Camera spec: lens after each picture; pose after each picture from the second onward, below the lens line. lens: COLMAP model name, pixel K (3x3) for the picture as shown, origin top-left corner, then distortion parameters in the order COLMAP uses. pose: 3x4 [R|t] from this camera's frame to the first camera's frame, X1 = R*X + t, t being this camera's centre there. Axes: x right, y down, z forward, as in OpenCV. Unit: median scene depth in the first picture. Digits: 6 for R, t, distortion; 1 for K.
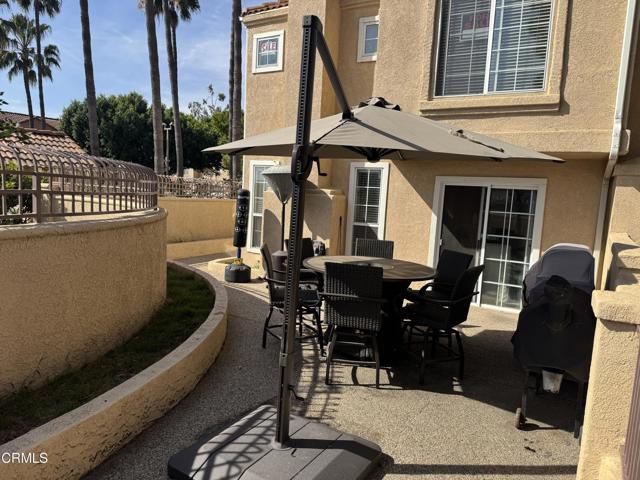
lens RADIAL K [[440.2, 0, 322.6], [0, 440.2, 238.0], [0, 0, 1]] dist [0.067282, -0.087000]
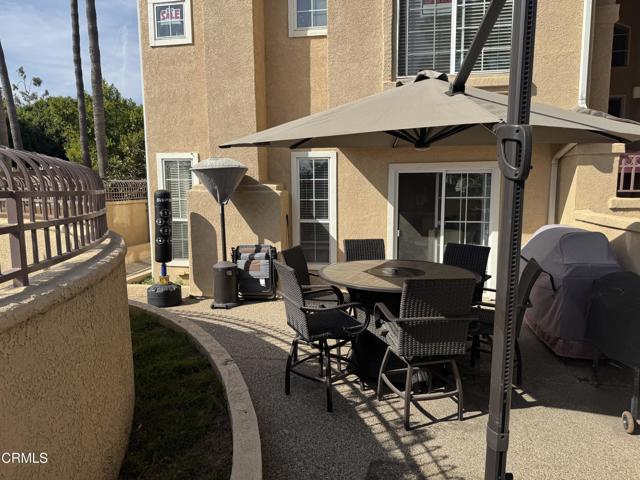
lens RADIAL K [[440.2, 0, 322.6], [0, 440.2, 238.0], [0, 0, 1]] dist [0.067282, -0.087000]
pose [[0.941837, -0.099956, 0.320862, -0.193986], [0.091981, 0.994959, 0.039959, -0.033299], [-0.323239, -0.008121, 0.946283, 0.157133]]
